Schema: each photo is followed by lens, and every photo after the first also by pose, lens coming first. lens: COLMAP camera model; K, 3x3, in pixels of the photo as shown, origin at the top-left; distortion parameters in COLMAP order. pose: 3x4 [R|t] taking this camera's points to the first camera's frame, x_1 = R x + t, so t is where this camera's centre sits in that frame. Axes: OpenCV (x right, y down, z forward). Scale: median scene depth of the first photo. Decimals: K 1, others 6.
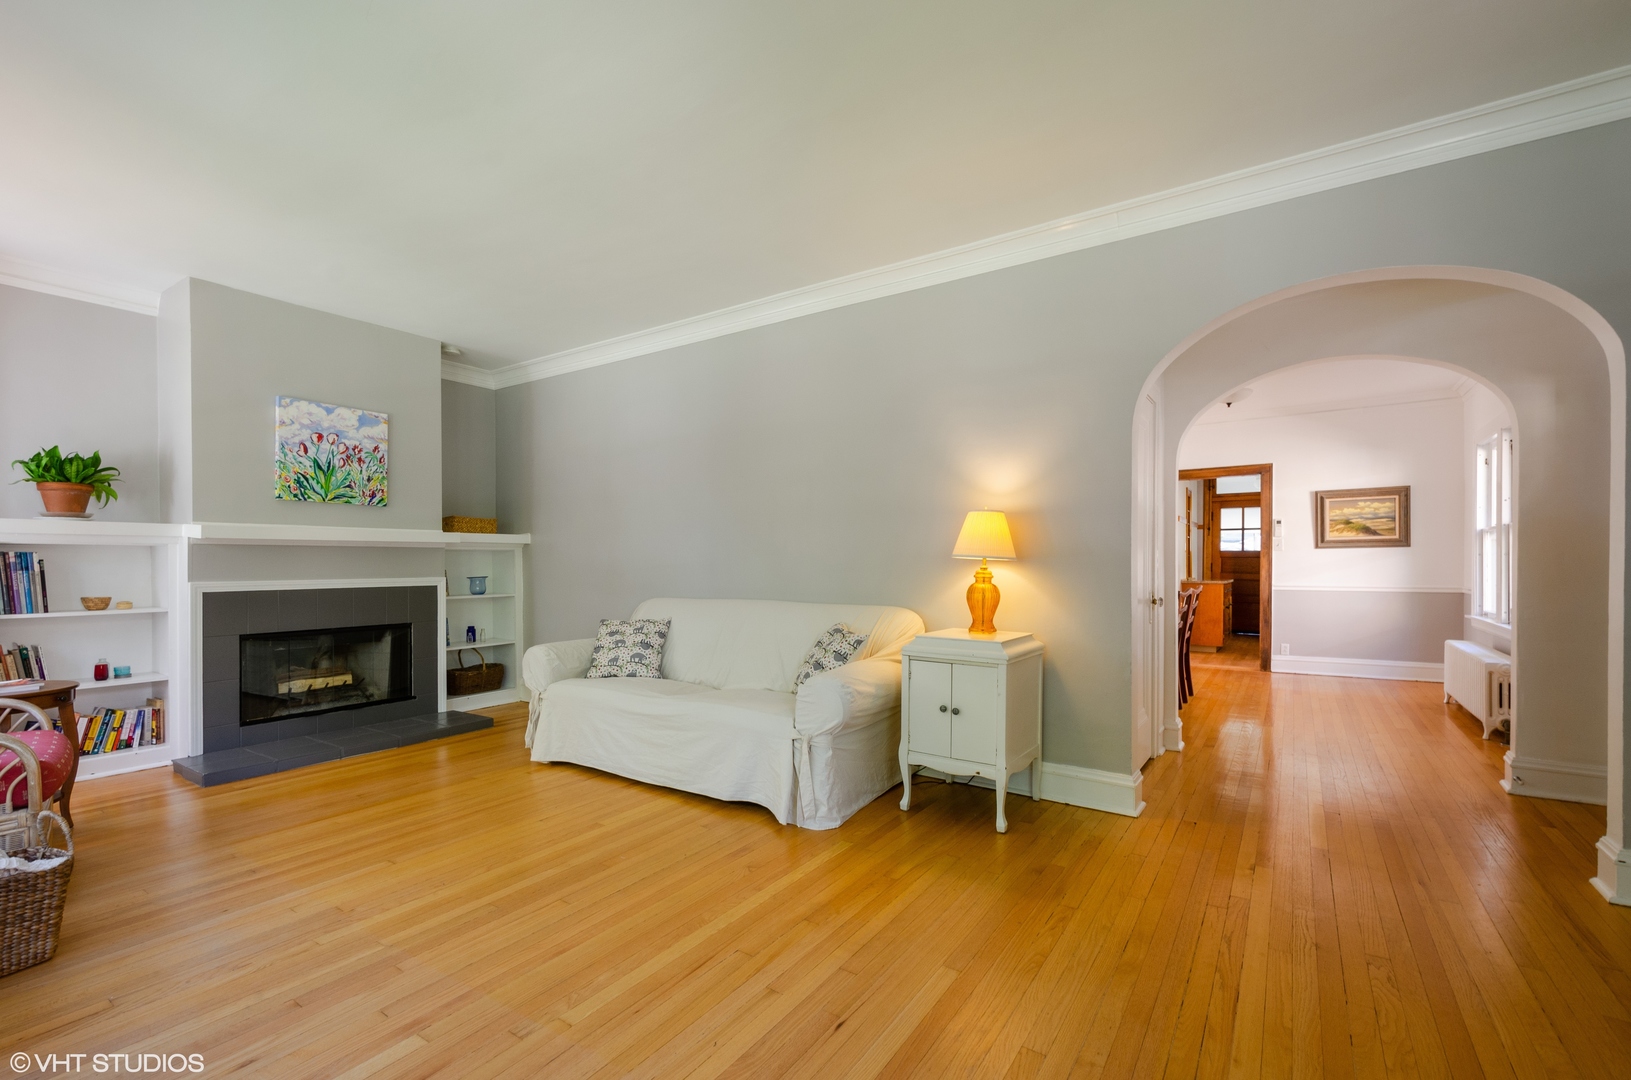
lens RADIAL K [[721.2, 0, 811.5], [0, 721.2, 565.7], [0, 0, 1]] dist [0.001760, 0.000156]
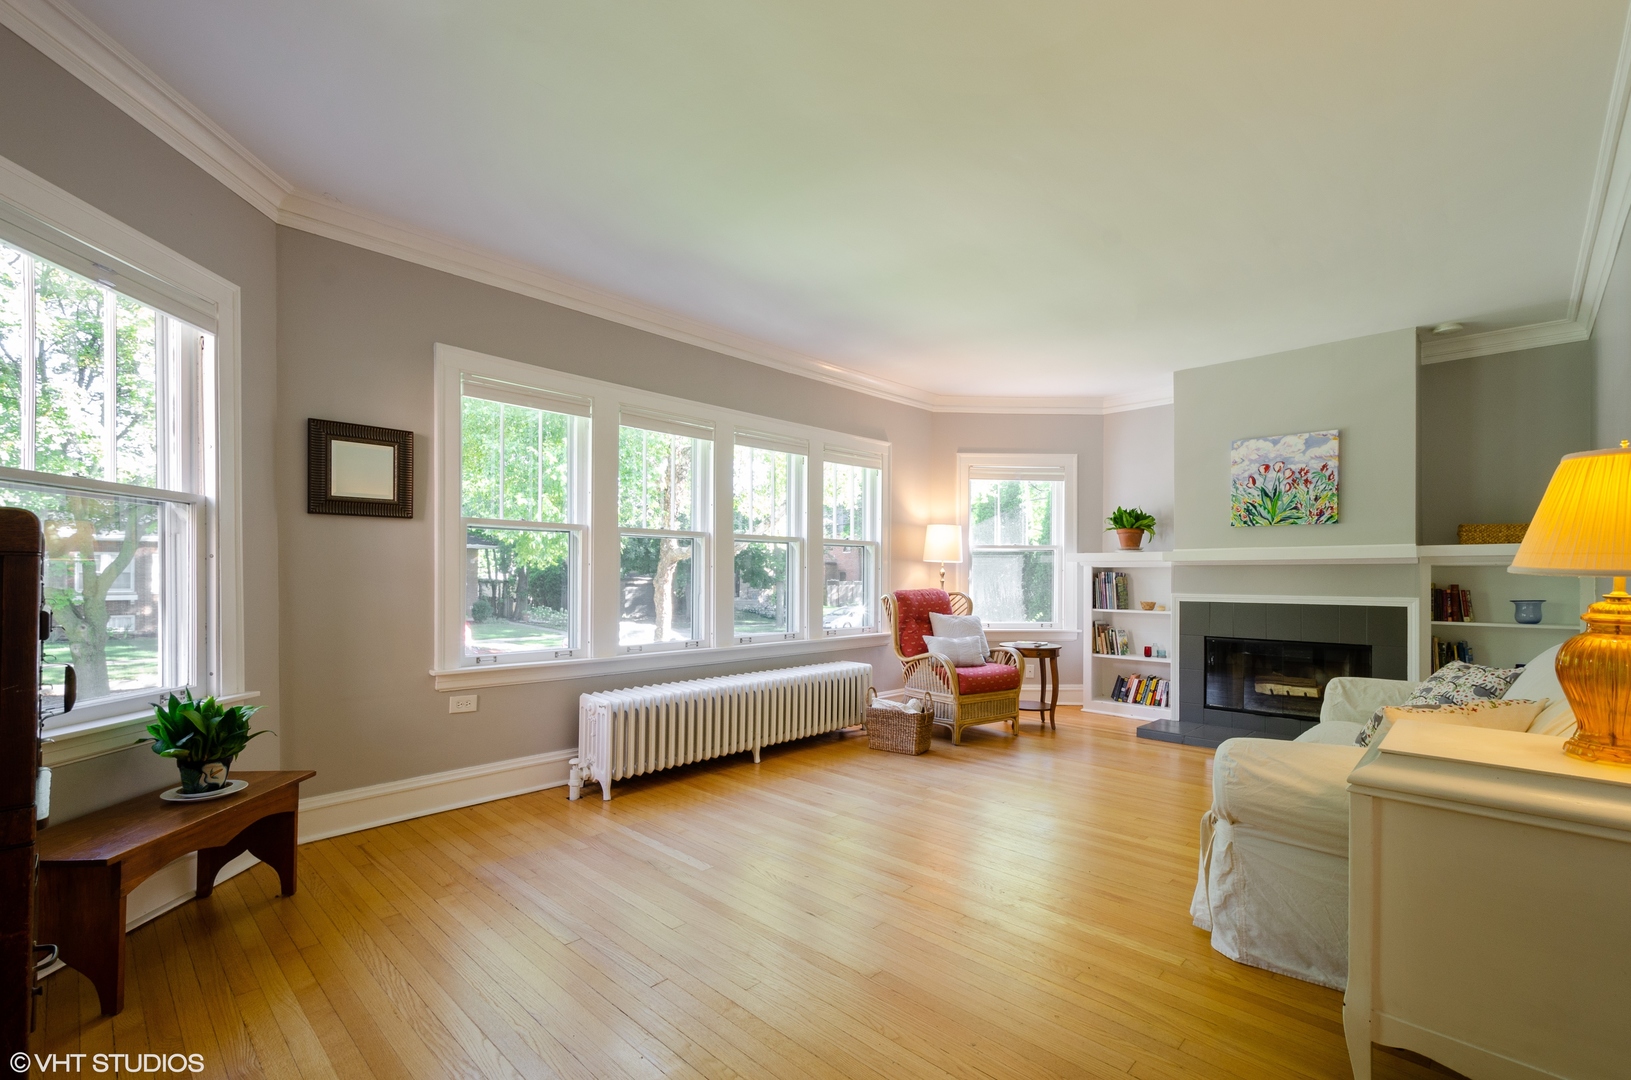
lens RADIAL K [[721.2, 0, 779.4], [0, 721.2, 571.3], [0, 0, 1]] dist [0.001760, 0.000156]
pose [[-0.214865, -0.006101, -0.976625, 0.573423], [-0.010991, 0.999932, -0.003828, -0.004859], [0.976582, 0.009911, -0.214918, 0.501919]]
